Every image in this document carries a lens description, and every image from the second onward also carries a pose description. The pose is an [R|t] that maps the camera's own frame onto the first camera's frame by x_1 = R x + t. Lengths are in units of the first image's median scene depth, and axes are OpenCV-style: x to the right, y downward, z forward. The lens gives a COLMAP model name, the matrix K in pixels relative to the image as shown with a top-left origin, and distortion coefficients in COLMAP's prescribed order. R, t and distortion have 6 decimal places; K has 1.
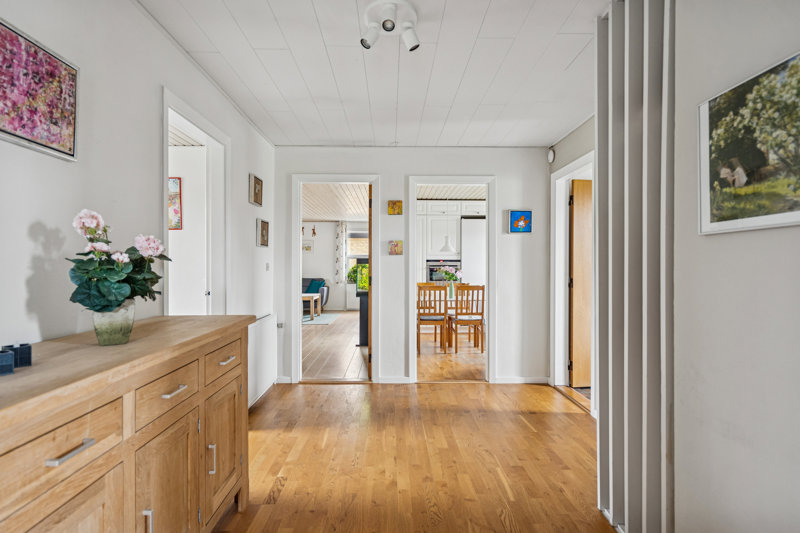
lens RADIAL K [[415.2, 0, 400.0], [0, 415.2, 266.9], [0, 0, 1]] dist [-0.000047, 0.000001]
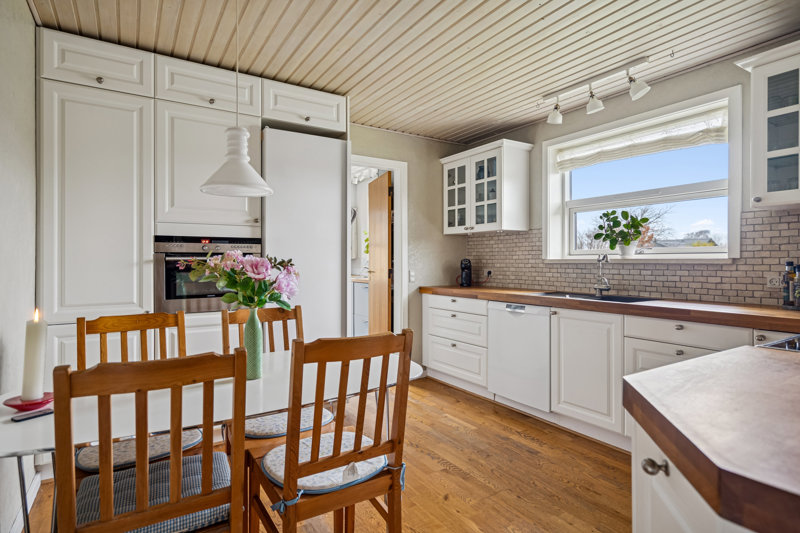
lens RADIAL K [[430.5, 0, 400.0], [0, 430.5, 265.0], [0, 0, 1]] dist [0.000165, -0.000010]
pose [[0.854967, -0.001638, 0.518680, 0.062459], [-0.002759, 0.999967, 0.007705, 0.004198], [-0.518675, -0.008018, 0.854934, 0.727991]]
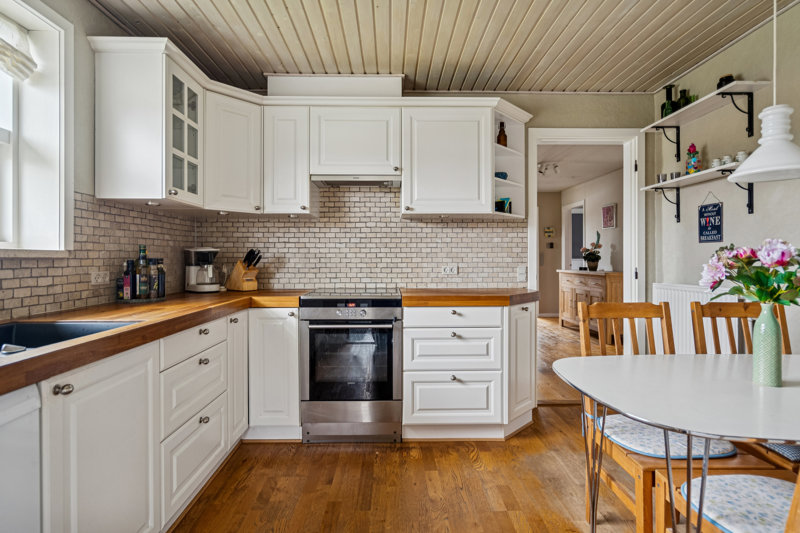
lens RADIAL K [[387.4, 0, 400.0], [0, 387.4, 259.6], [0, 0, 1]] dist [0.001862, 0.000136]
pose [[-0.999998, 0.002116, -0.000470, 0.330826], [0.002116, 0.999998, -0.000152, 0.007403], [0.000469, -0.000153, -1.000000, 1.230710]]
